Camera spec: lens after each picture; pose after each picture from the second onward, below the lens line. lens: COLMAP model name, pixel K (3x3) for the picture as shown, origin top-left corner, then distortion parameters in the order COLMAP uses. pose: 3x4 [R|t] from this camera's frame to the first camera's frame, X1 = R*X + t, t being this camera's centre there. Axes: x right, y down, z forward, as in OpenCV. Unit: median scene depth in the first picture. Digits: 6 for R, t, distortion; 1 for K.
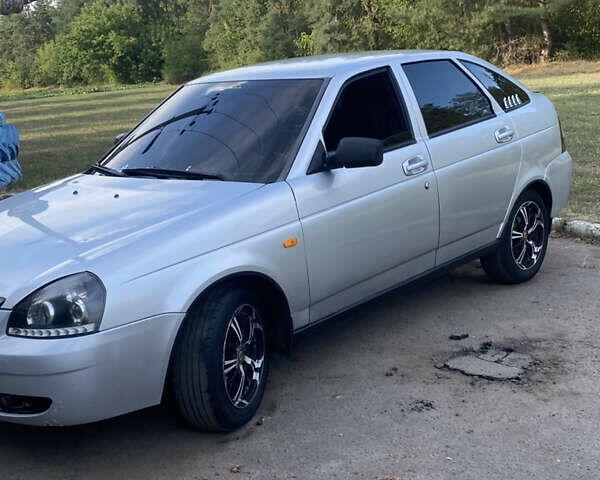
lens RADIAL K [[924.9, 0, 299.0], [0, 924.9, 228.0], [0, 0, 1]] dist [0.238403, -0.913287]
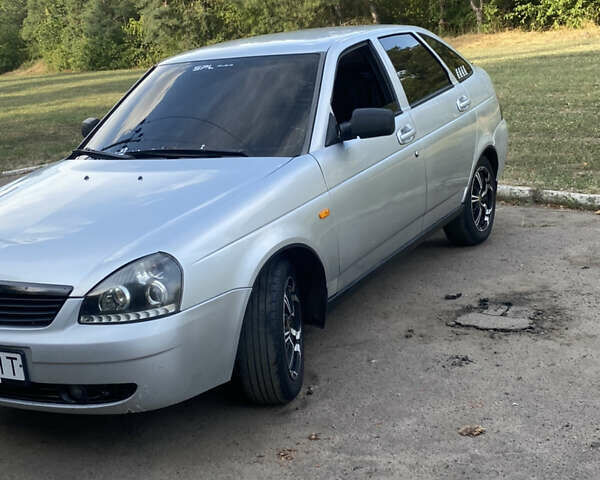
lens RADIAL K [[924.9, 0, 299.0], [0, 924.9, 228.0], [0, 0, 1]] dist [0.238403, -0.913287]
pose [[0.977615, -0.066365, 0.199661, -0.214790], [0.063731, 0.997775, 0.019601, 0.008837], [-0.200518, -0.006437, 0.979669, 0.010311]]
